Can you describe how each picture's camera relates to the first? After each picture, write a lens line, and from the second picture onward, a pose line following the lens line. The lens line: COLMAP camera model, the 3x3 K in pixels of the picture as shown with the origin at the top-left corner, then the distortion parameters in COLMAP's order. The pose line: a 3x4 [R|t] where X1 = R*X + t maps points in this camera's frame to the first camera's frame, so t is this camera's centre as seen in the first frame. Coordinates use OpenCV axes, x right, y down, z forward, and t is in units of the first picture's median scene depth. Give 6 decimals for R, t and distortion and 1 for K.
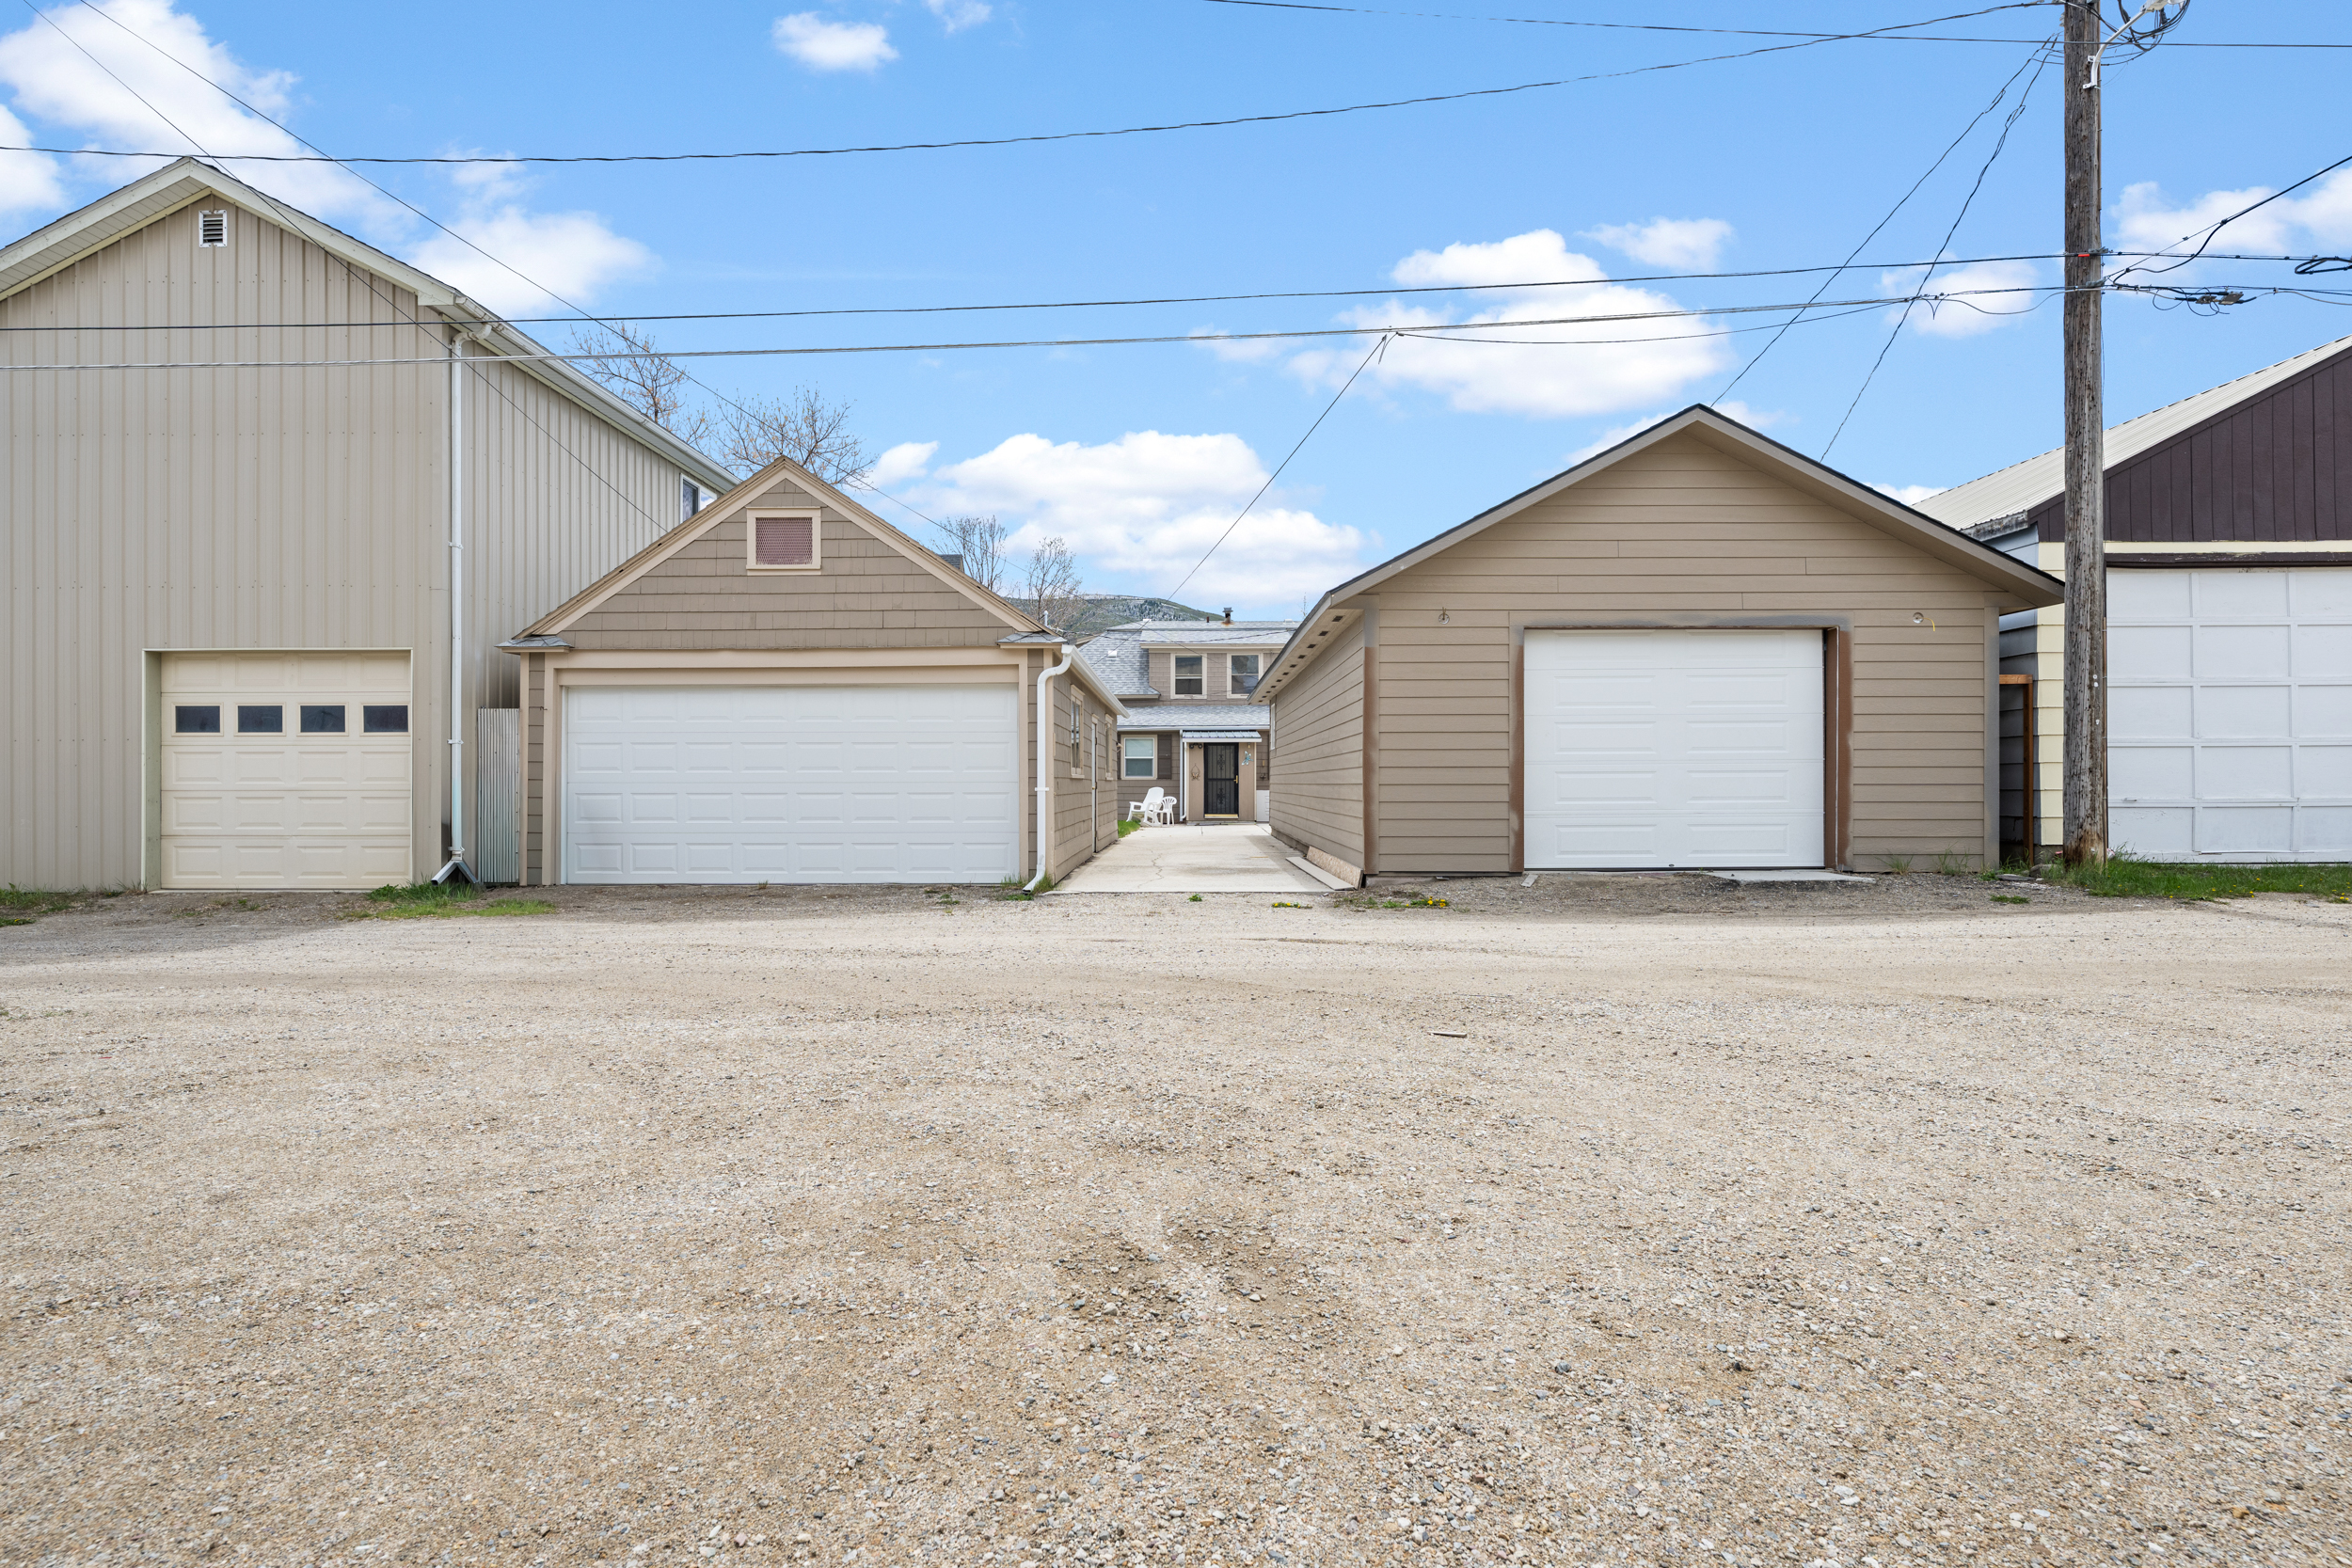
lens RADIAL K [[1138.2, 0, 1180.2], [0, 1138.2, 781.0], [0, 0, 1]] dist [-0.005111, -0.000782]
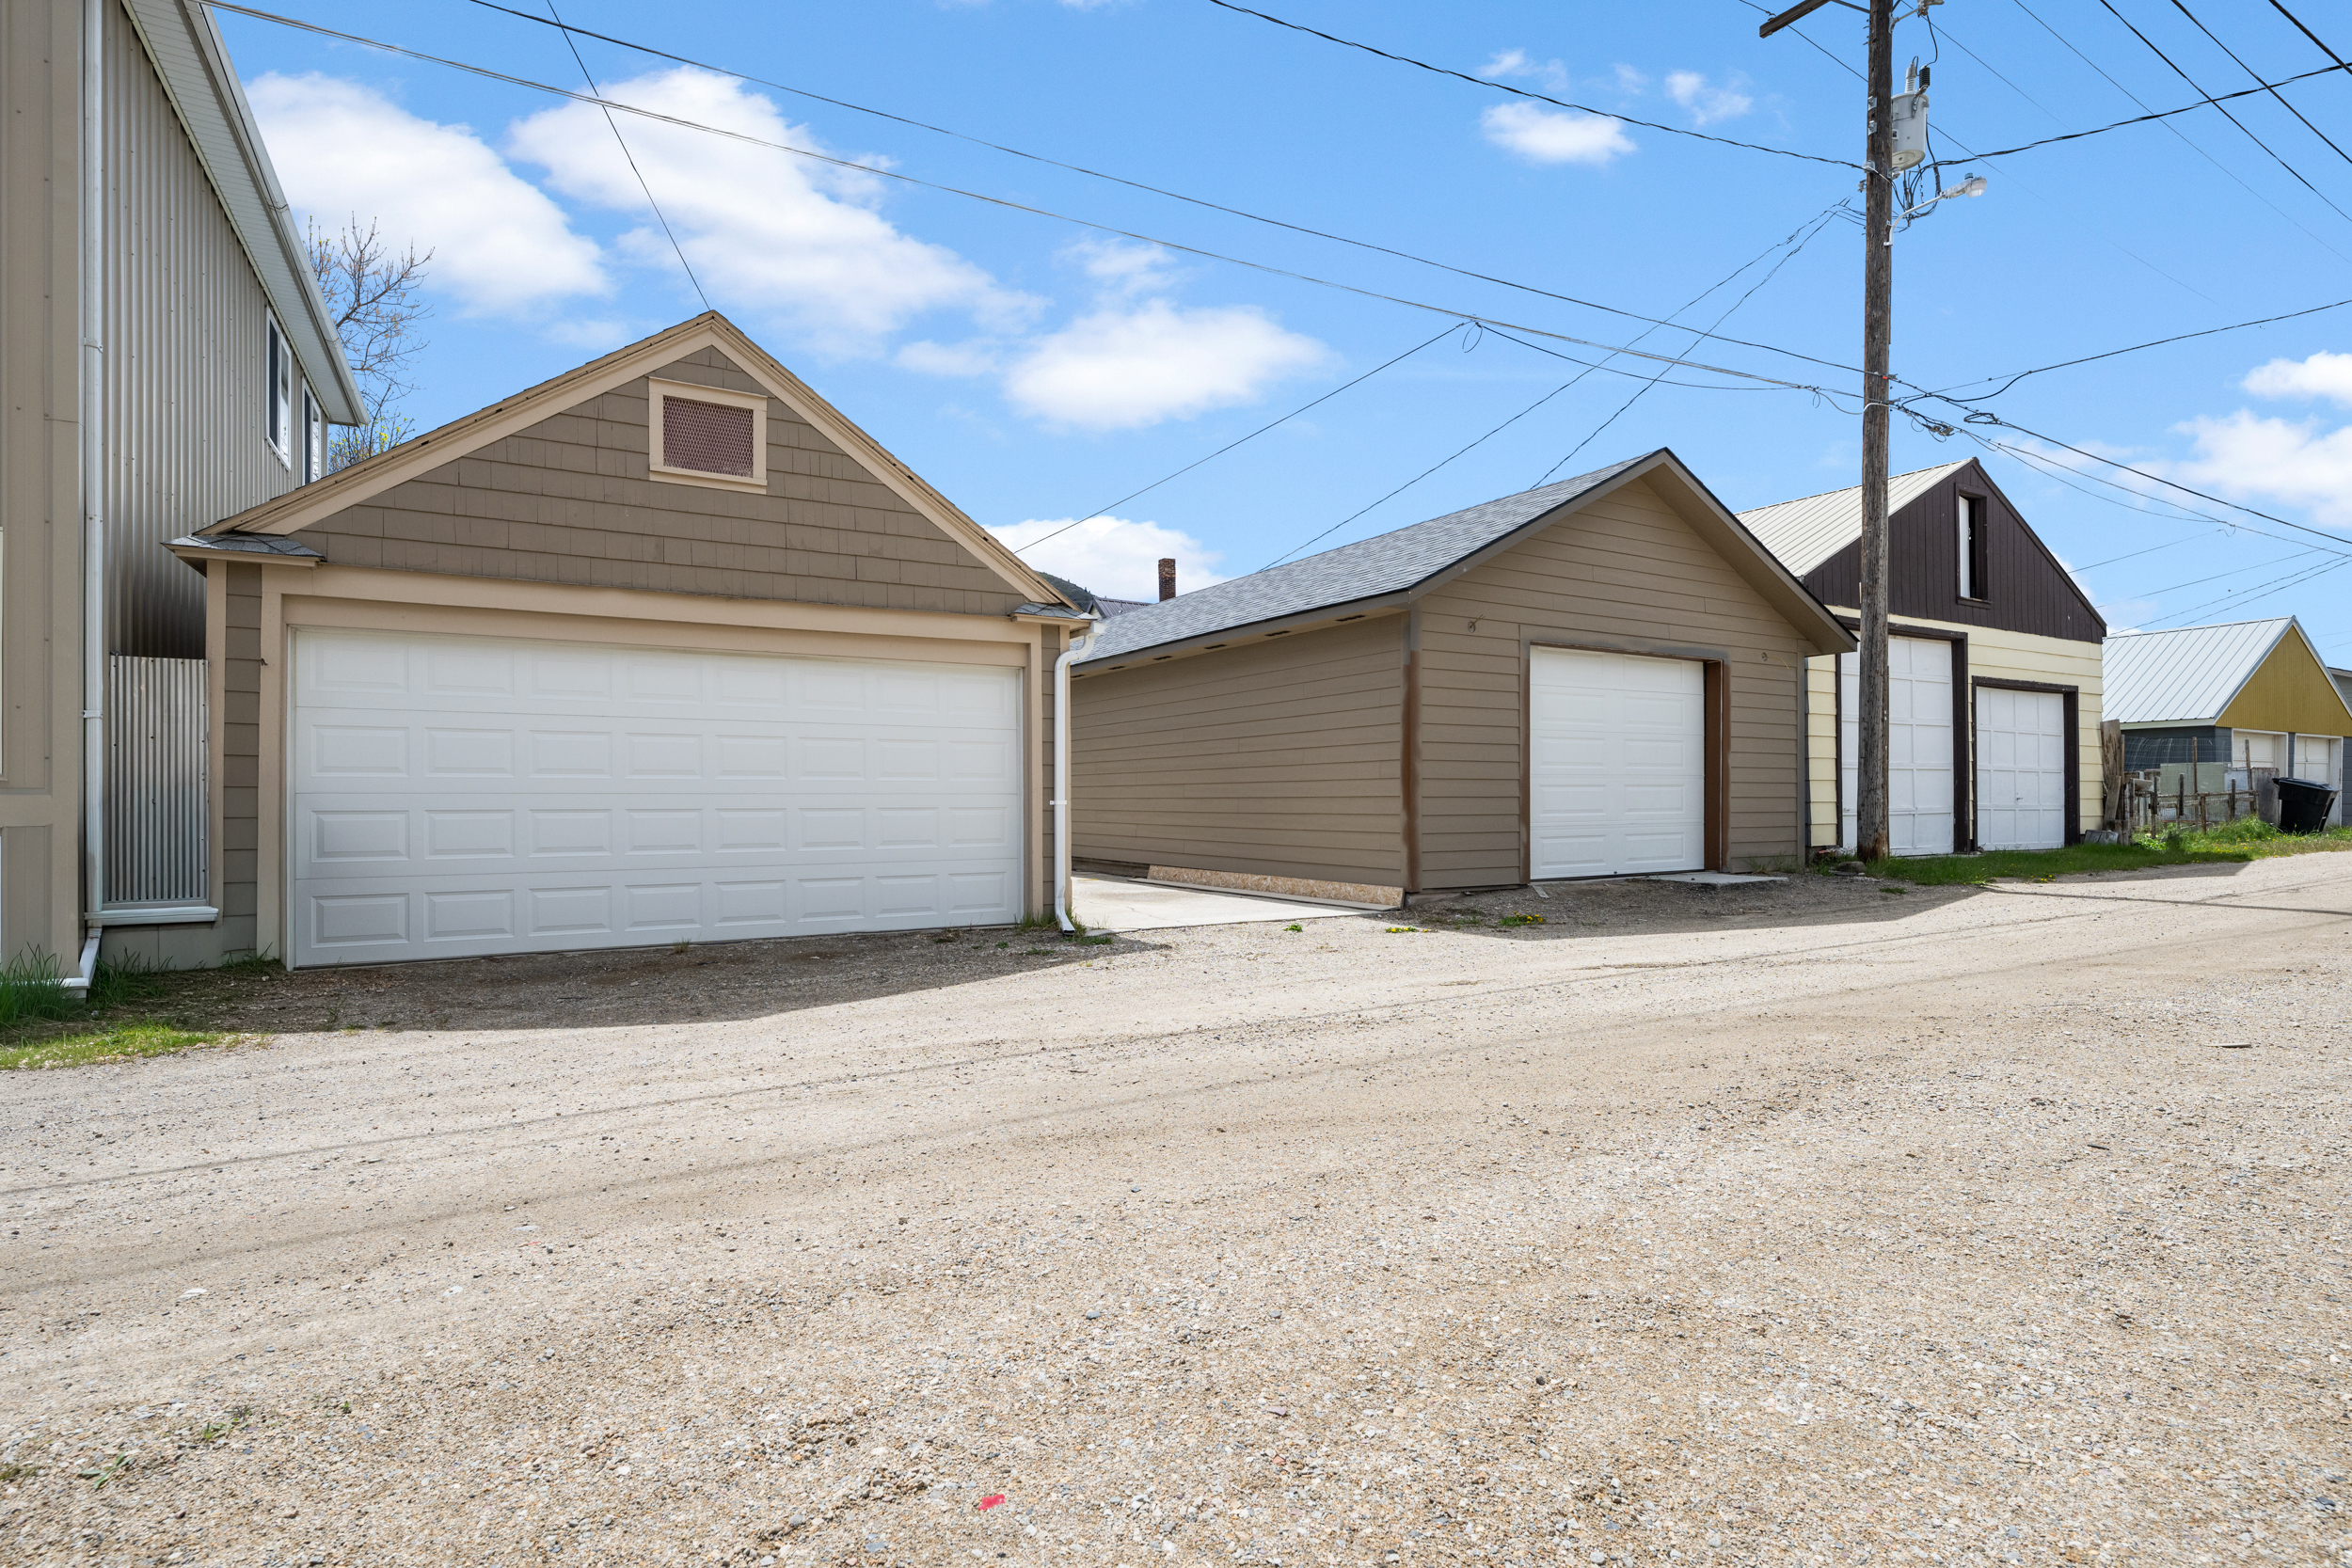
lens RADIAL K [[1138.2, 0, 1177.2], [0, 1138.2, 795.9], [0, 0, 1]] dist [-0.005111, -0.000782]
pose [[0.859545, 0.002008, 0.511056, -0.457147], [0.000260, 0.999990, -0.004365, 0.006021], [-0.511060, 0.003885, 0.859536, 0.276654]]
